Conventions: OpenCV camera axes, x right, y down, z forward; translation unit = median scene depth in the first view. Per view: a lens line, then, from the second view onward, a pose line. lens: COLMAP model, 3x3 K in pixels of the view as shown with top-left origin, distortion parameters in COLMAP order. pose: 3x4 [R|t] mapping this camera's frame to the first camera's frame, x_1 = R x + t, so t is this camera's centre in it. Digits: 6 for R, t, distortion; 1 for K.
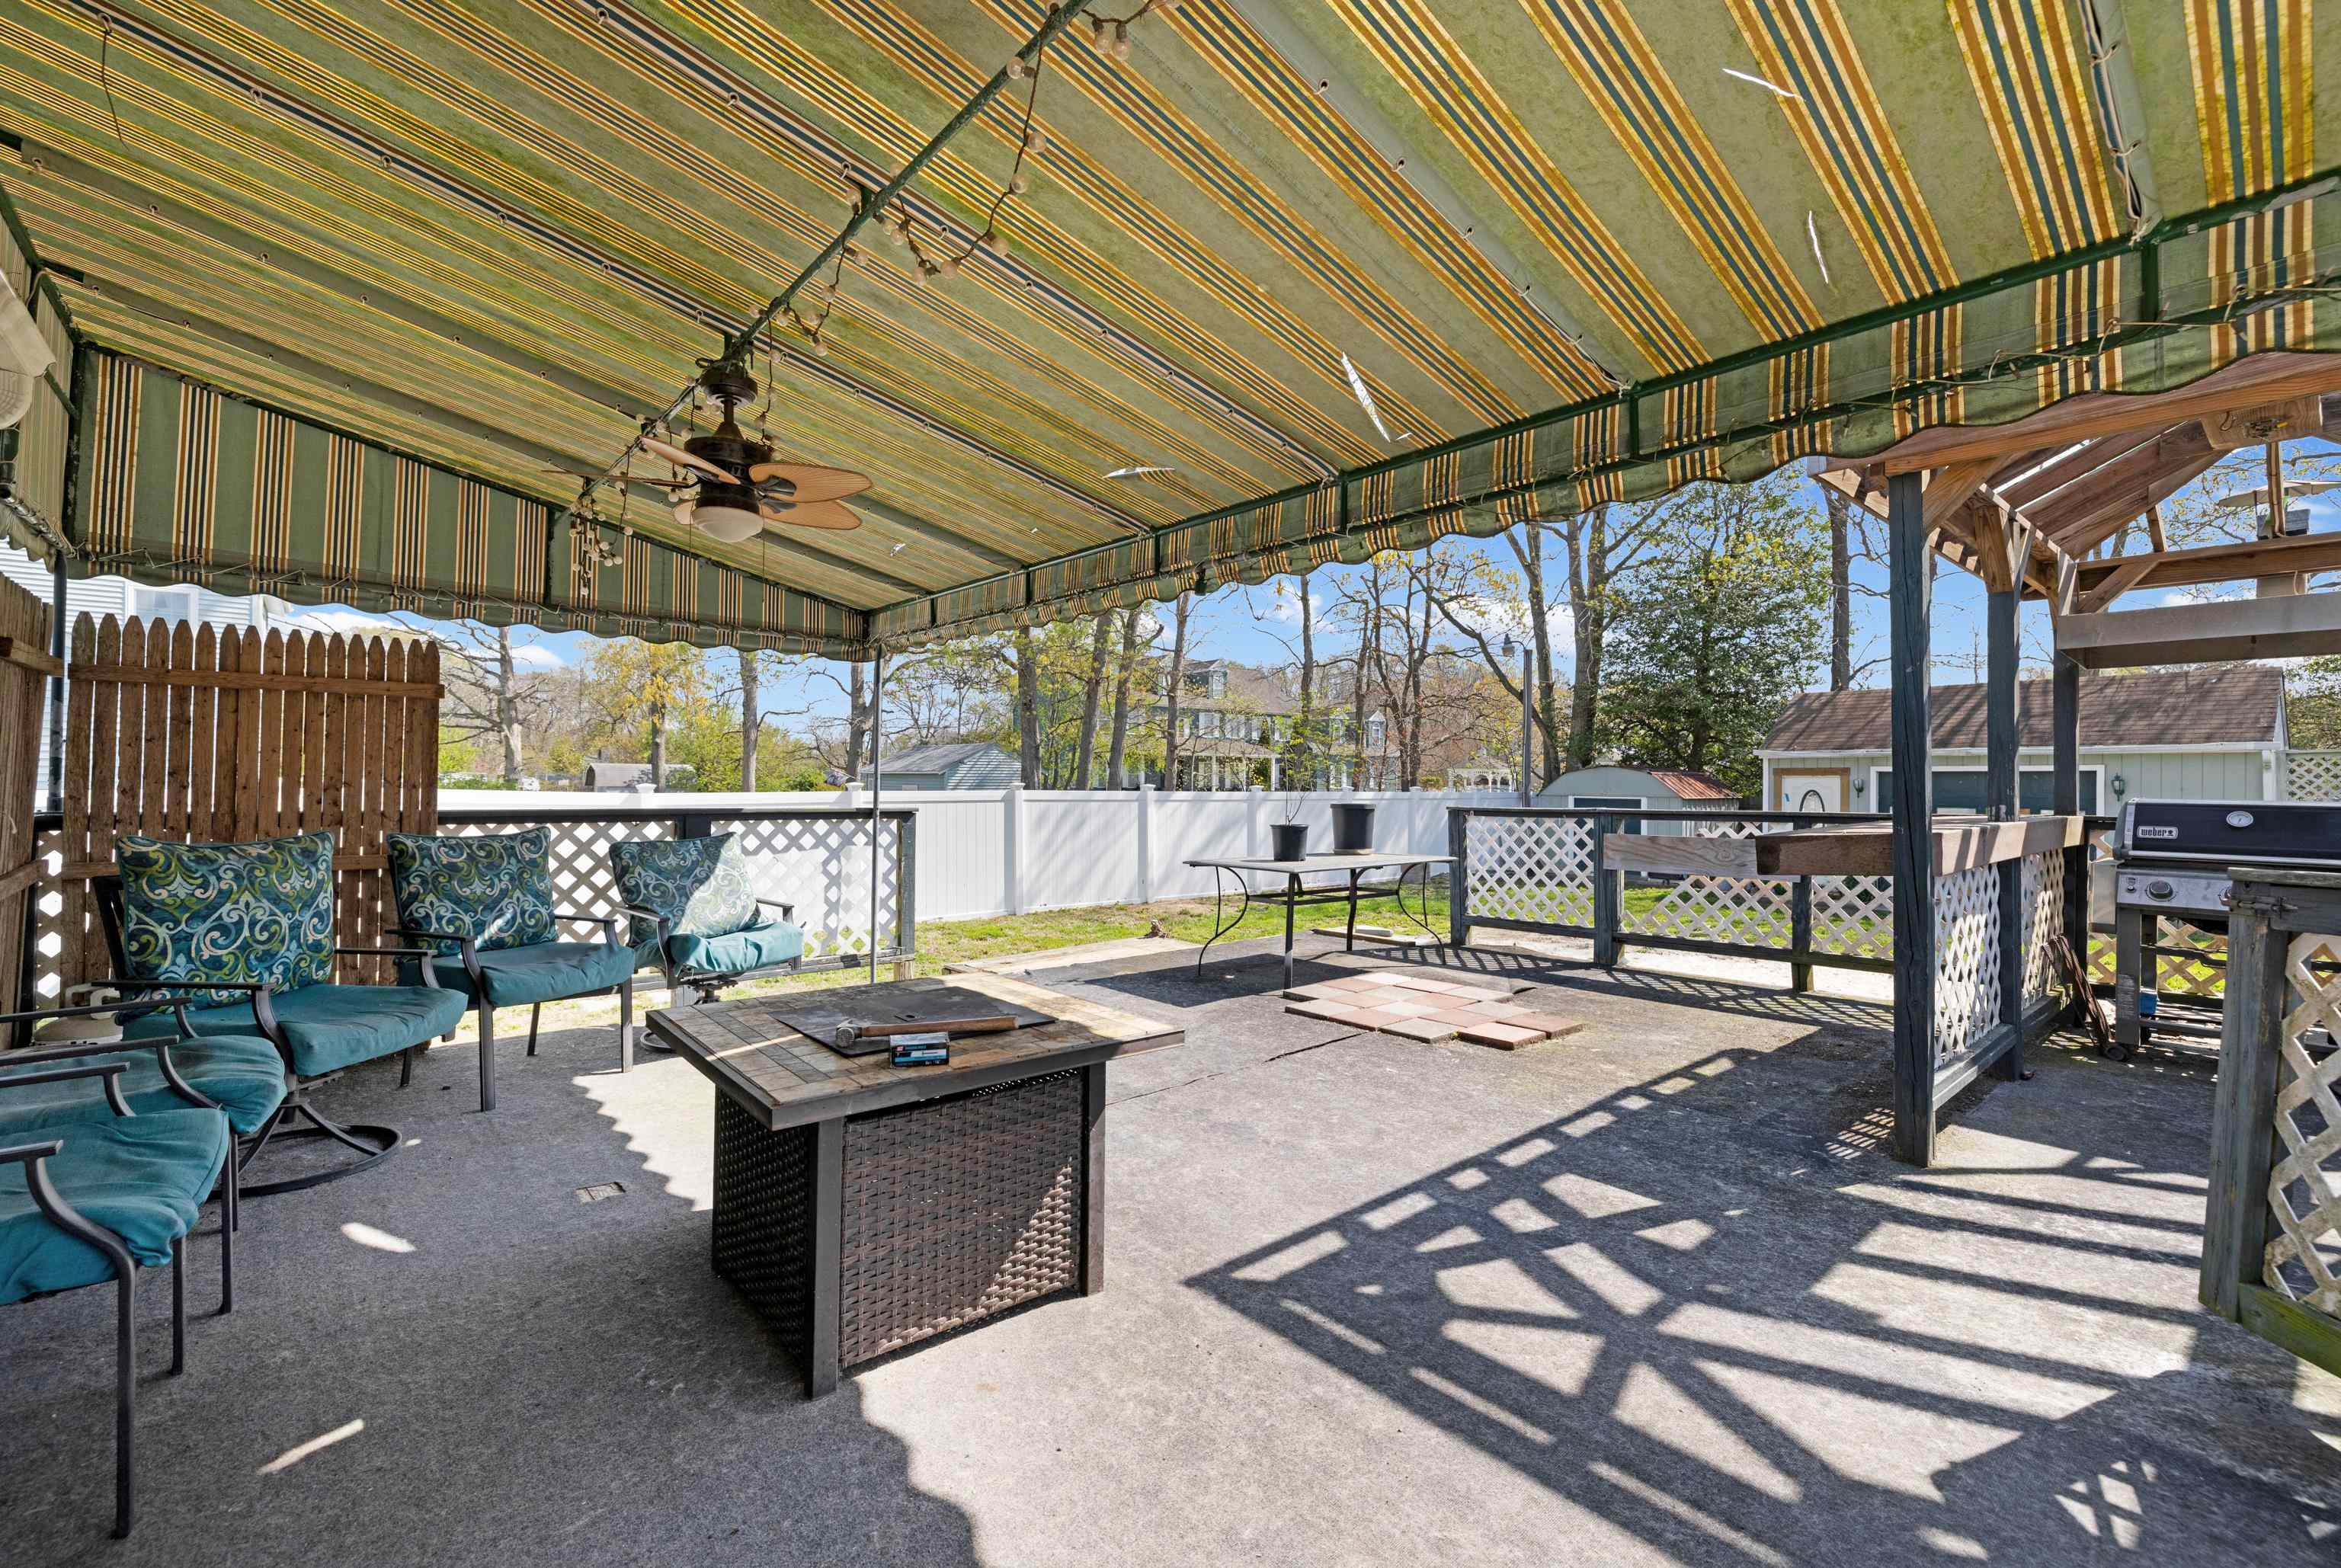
lens RADIAL K [[1000.1, 0, 1174.4], [0, 1000.1, 772.4], [0, 0, 1]] dist [0.001197, 0.000264]
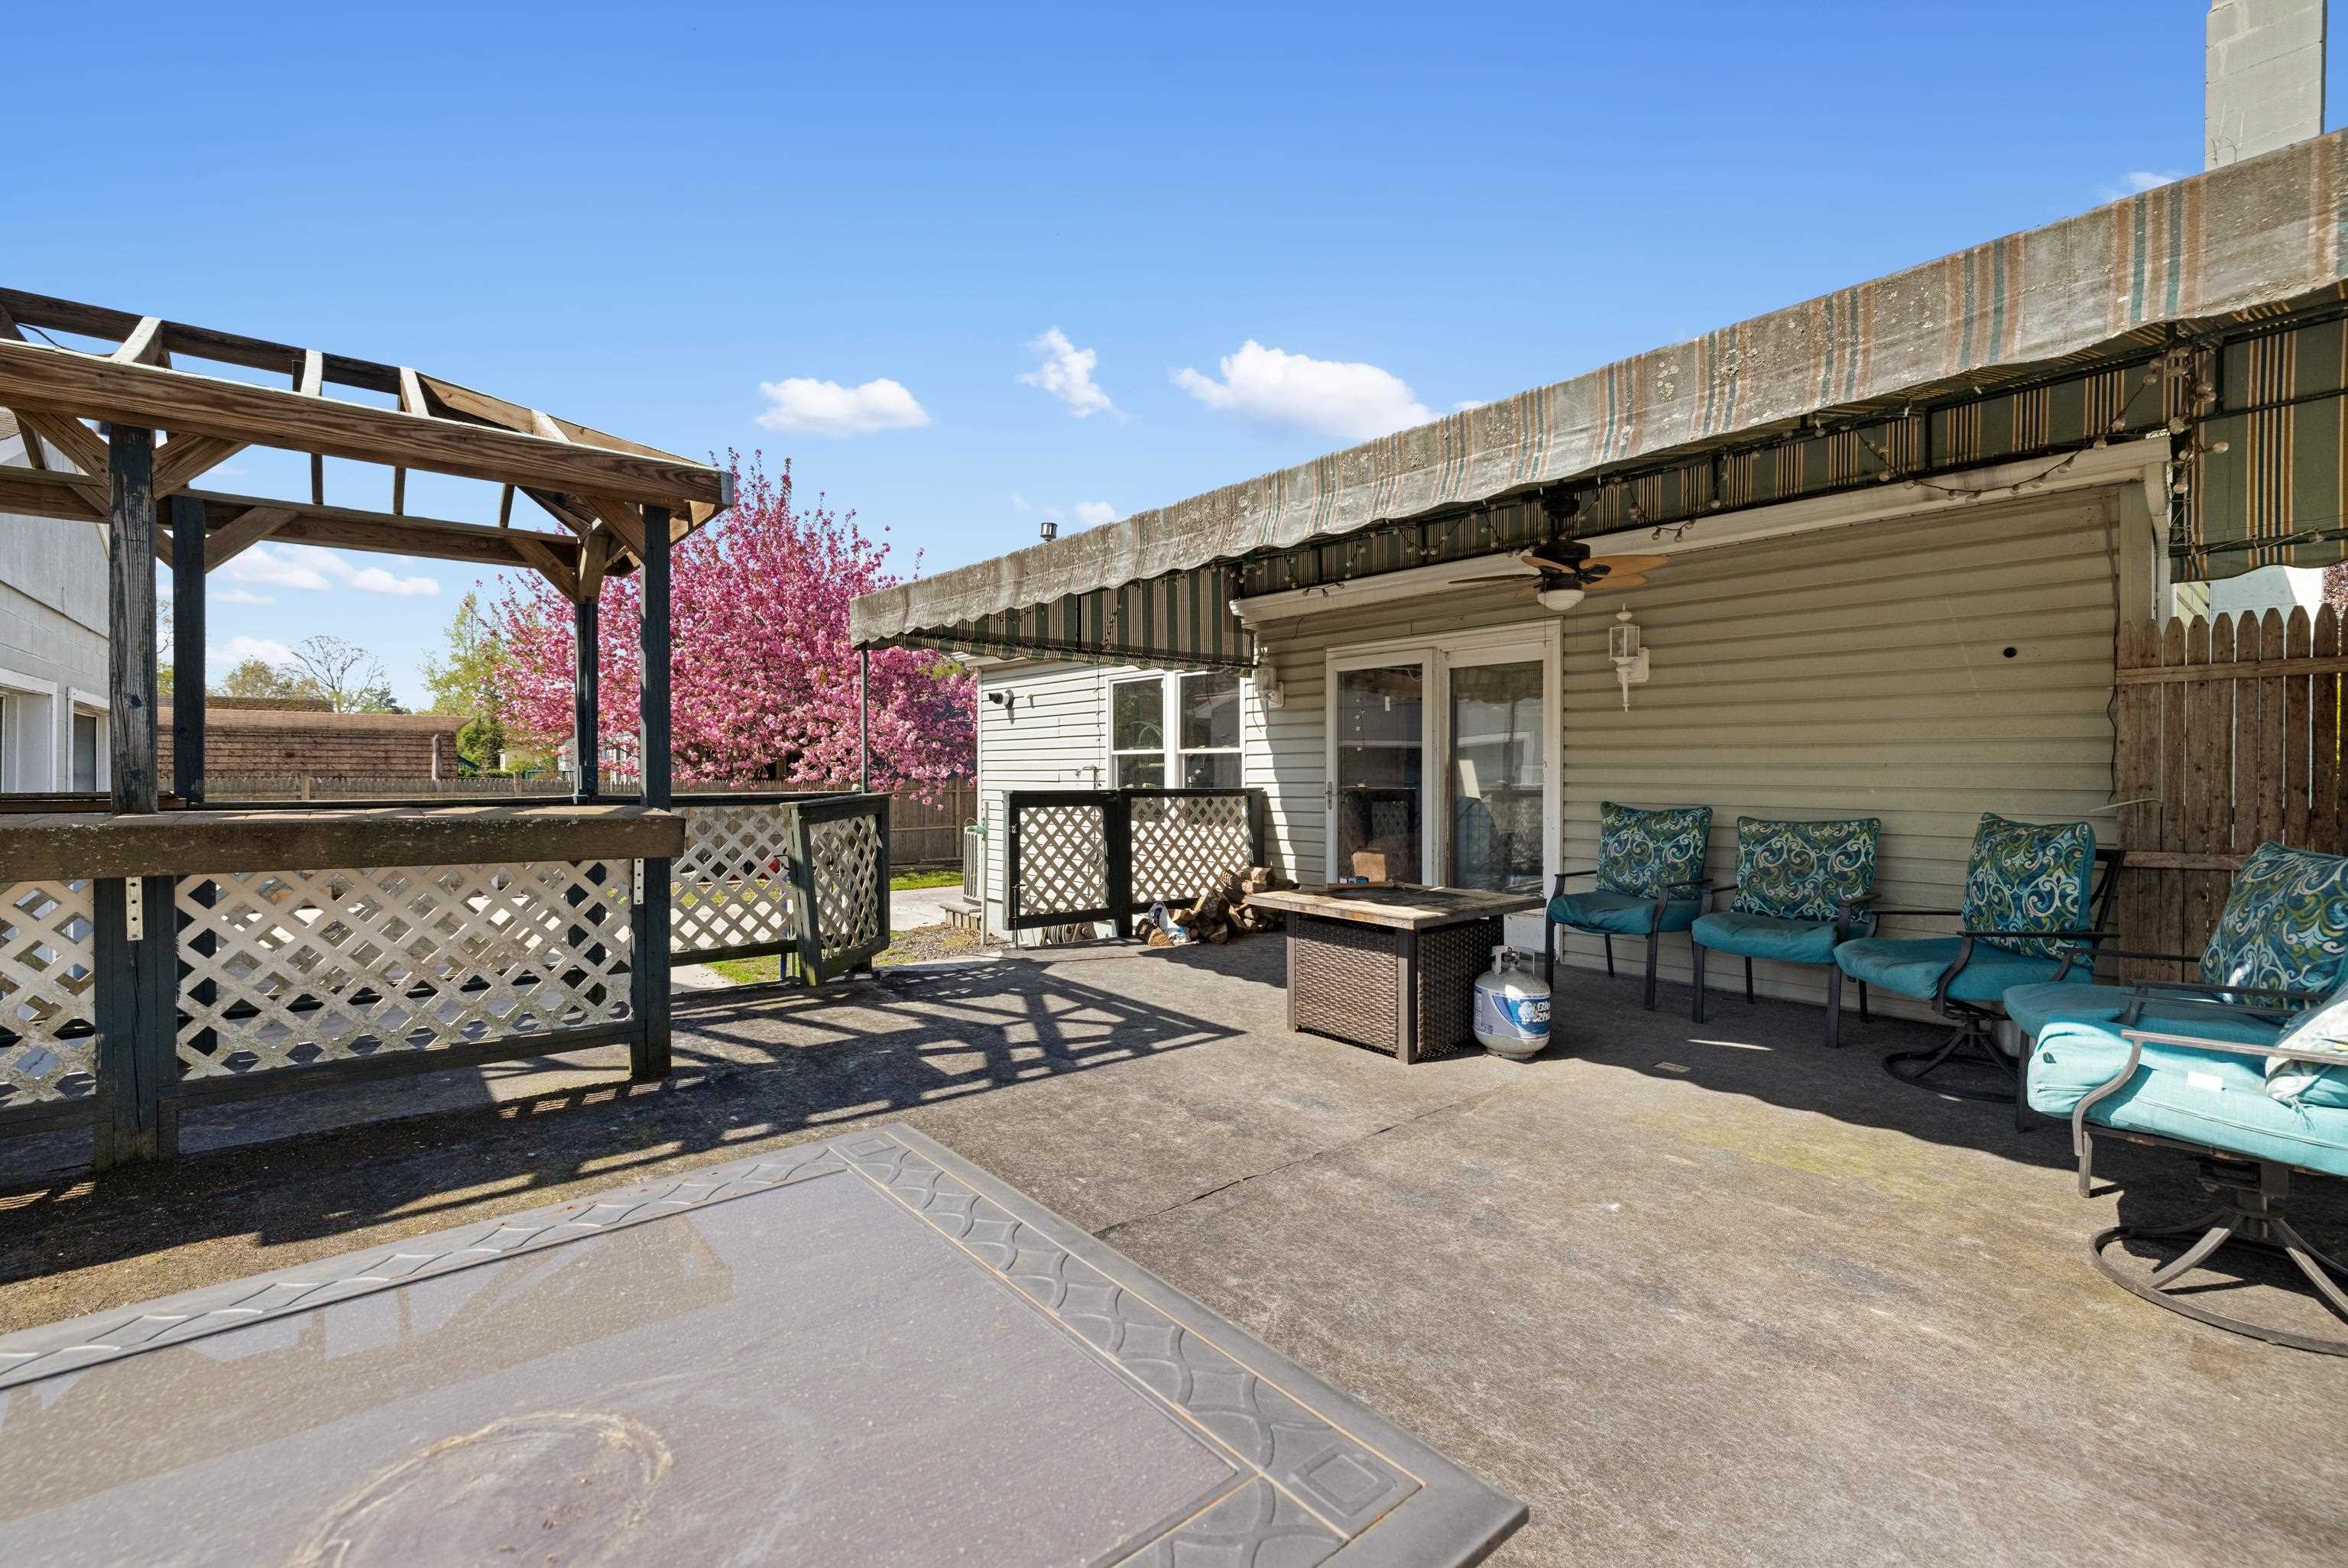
lens RADIAL K [[1003.0, 0, 1178.0], [0, 1003.0, 772.4], [0, 0, 1]] dist [0.001197, 0.000264]
pose [[-0.999848, -0.007294, 0.015806, 0.087264], [-0.007434, 0.999934, -0.008803, 0.026175], [-0.015741, -0.008919, -0.999836, 2.254127]]
